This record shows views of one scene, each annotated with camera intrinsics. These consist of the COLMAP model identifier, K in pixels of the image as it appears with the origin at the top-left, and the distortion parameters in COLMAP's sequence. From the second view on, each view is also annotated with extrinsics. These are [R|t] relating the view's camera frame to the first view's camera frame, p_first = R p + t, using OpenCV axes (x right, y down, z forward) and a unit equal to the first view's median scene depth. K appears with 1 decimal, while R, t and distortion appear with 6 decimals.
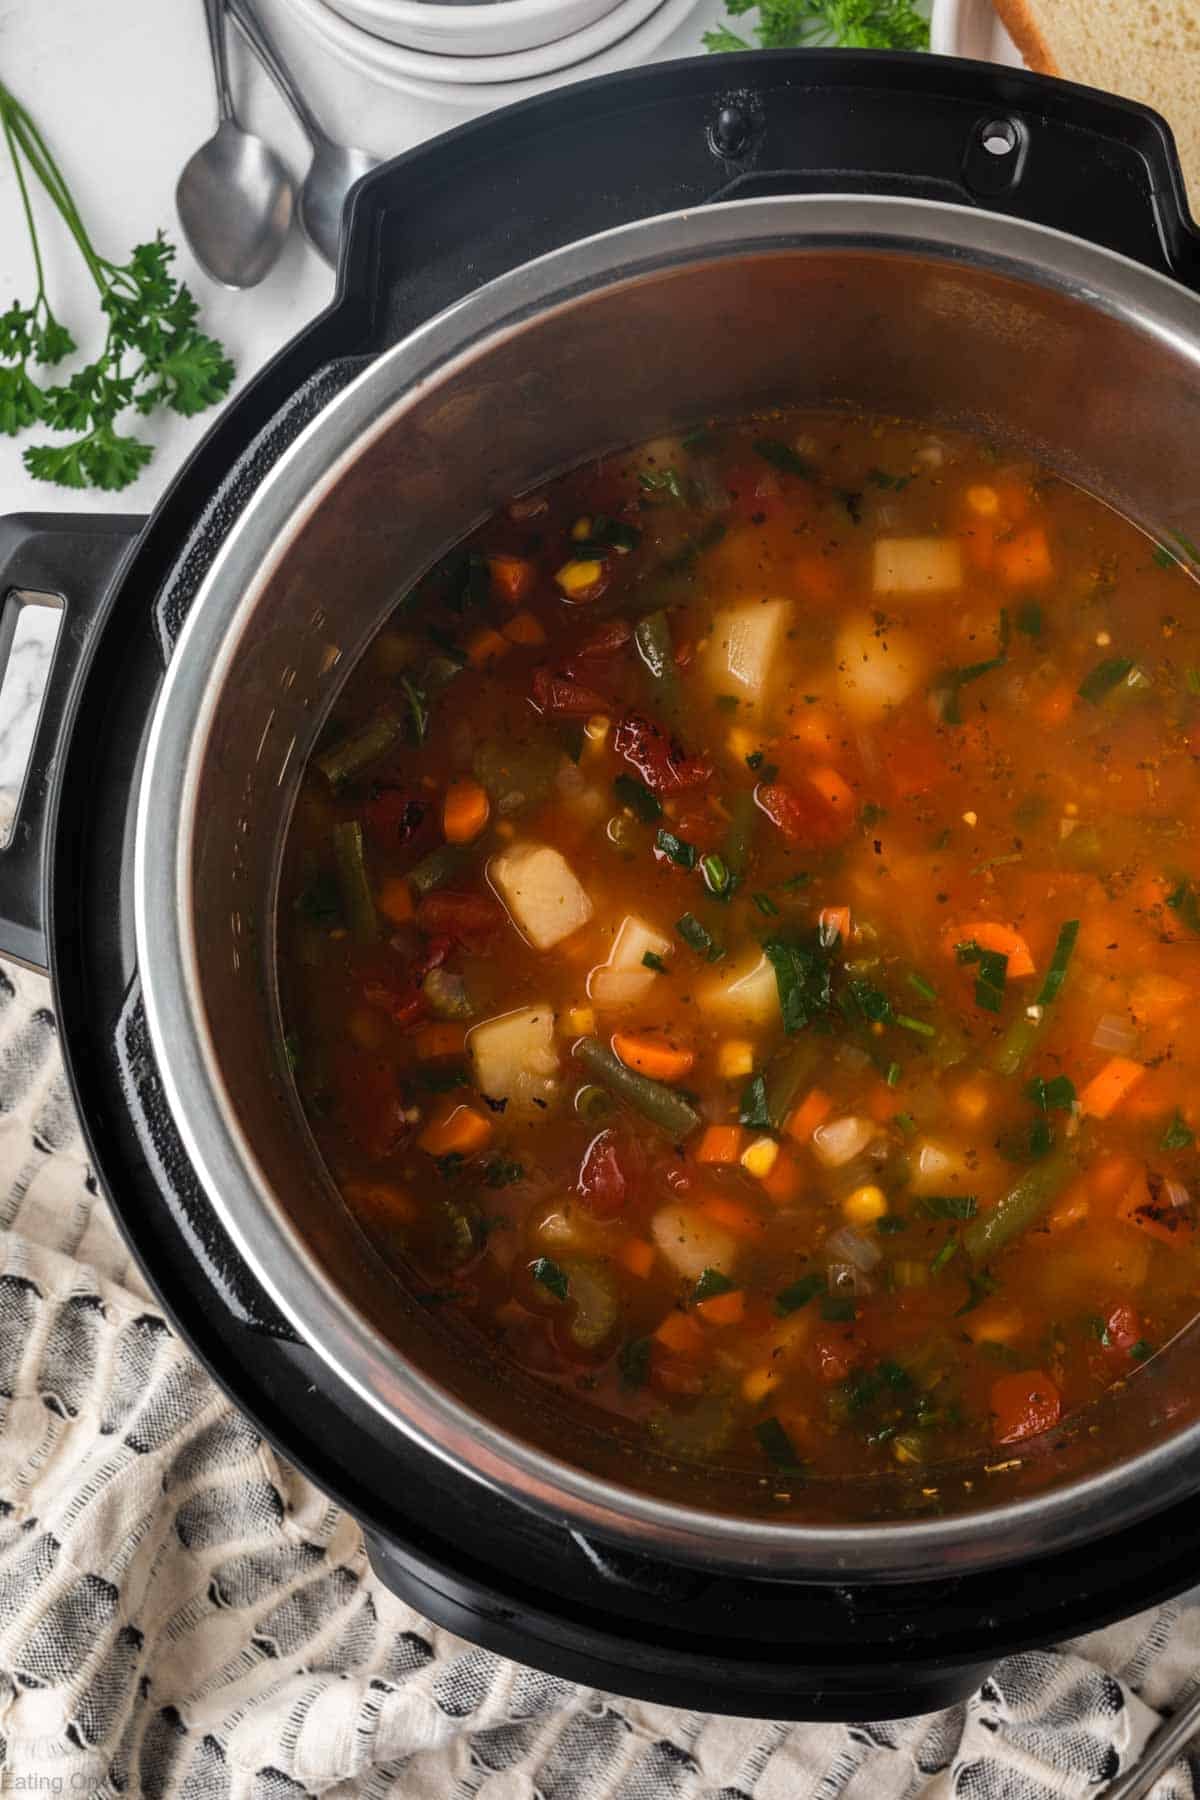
lens RADIAL K [[2603.0, 0, 600.0], [0, 2603.0, 900.0], [0, 0, 1]] dist [0.020810, -0.016359]
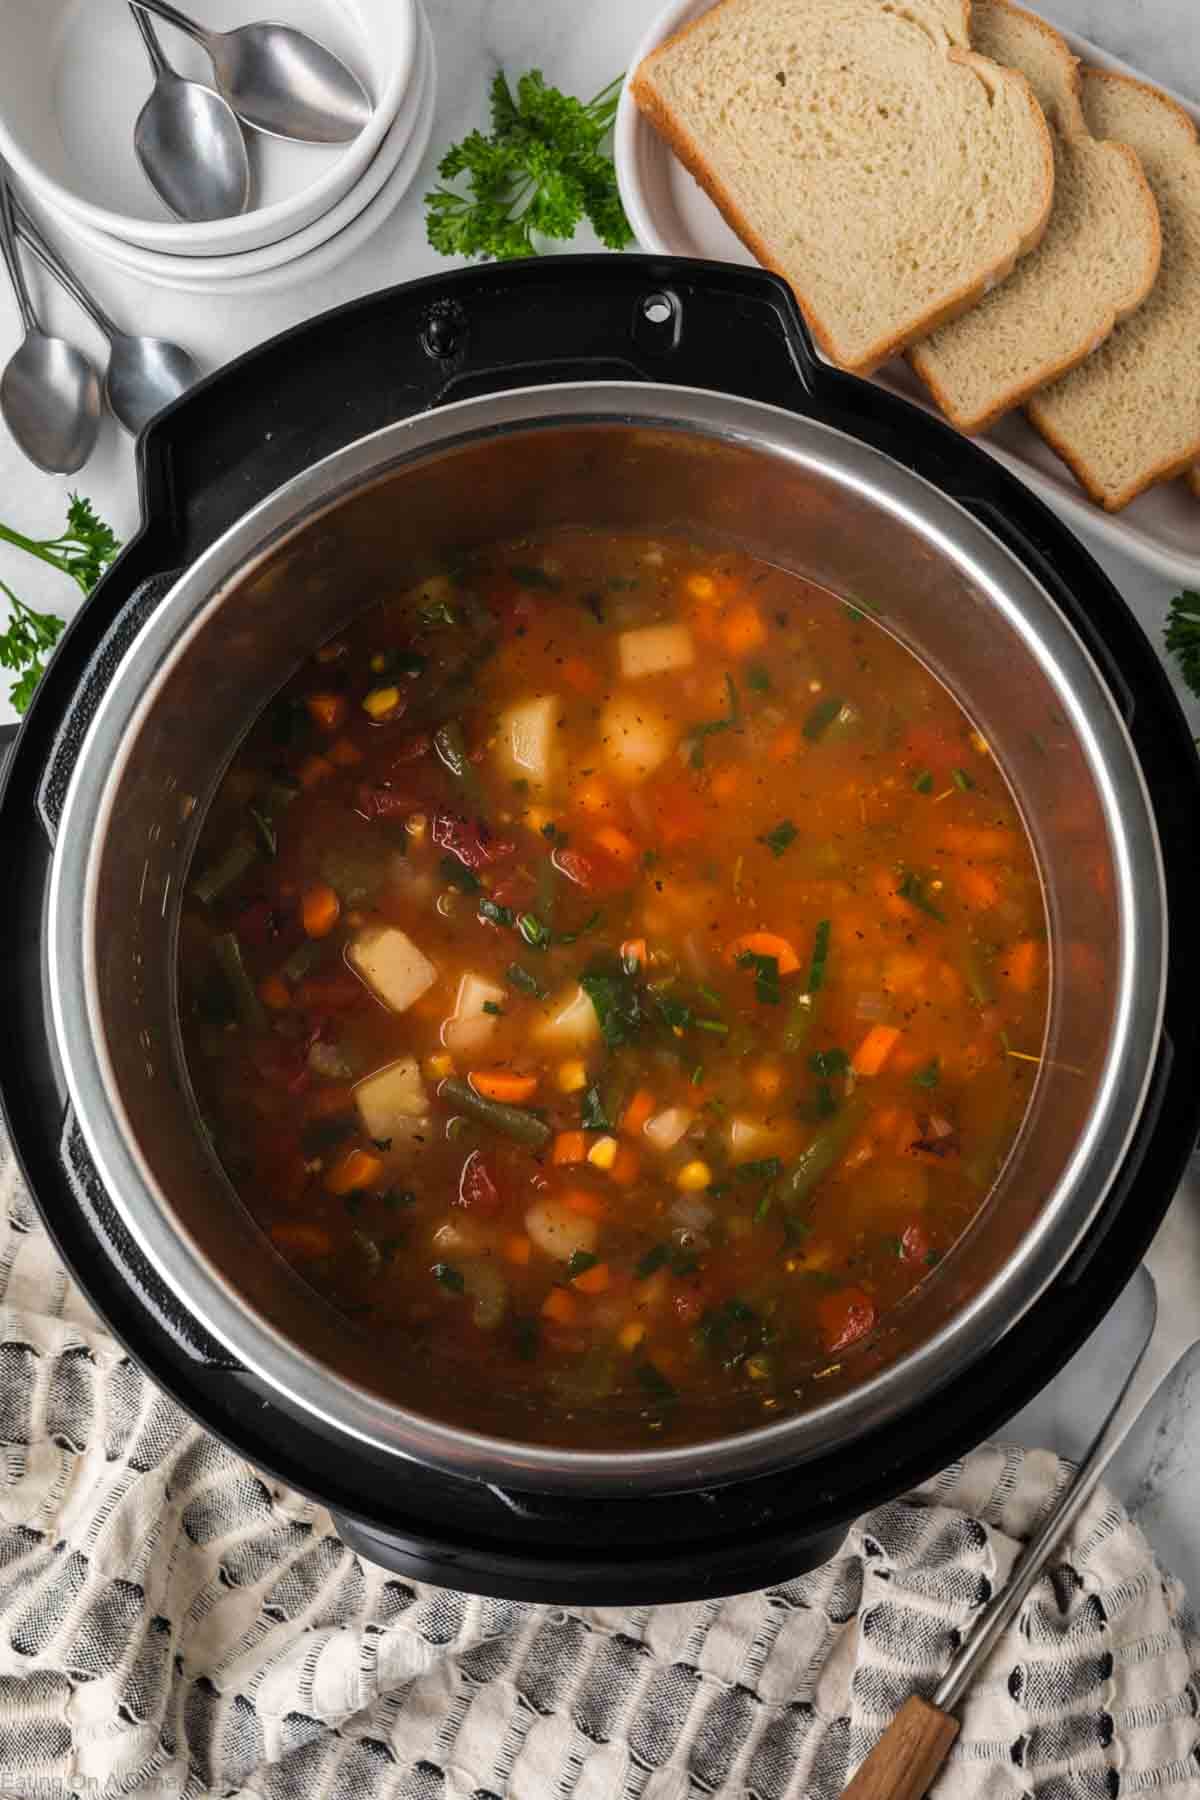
lens RADIAL K [[2448.7, 0, 600.0], [0, 2448.7, 900.0], [0, 0, 1]] dist [0.009514, 0.030066]
pose [[0.986471, -0.160037, 0.035549, 0.036714], [0.159436, 0.987022, 0.019153, -0.039165], [-0.038153, -0.013226, 0.999184, -0.141713]]
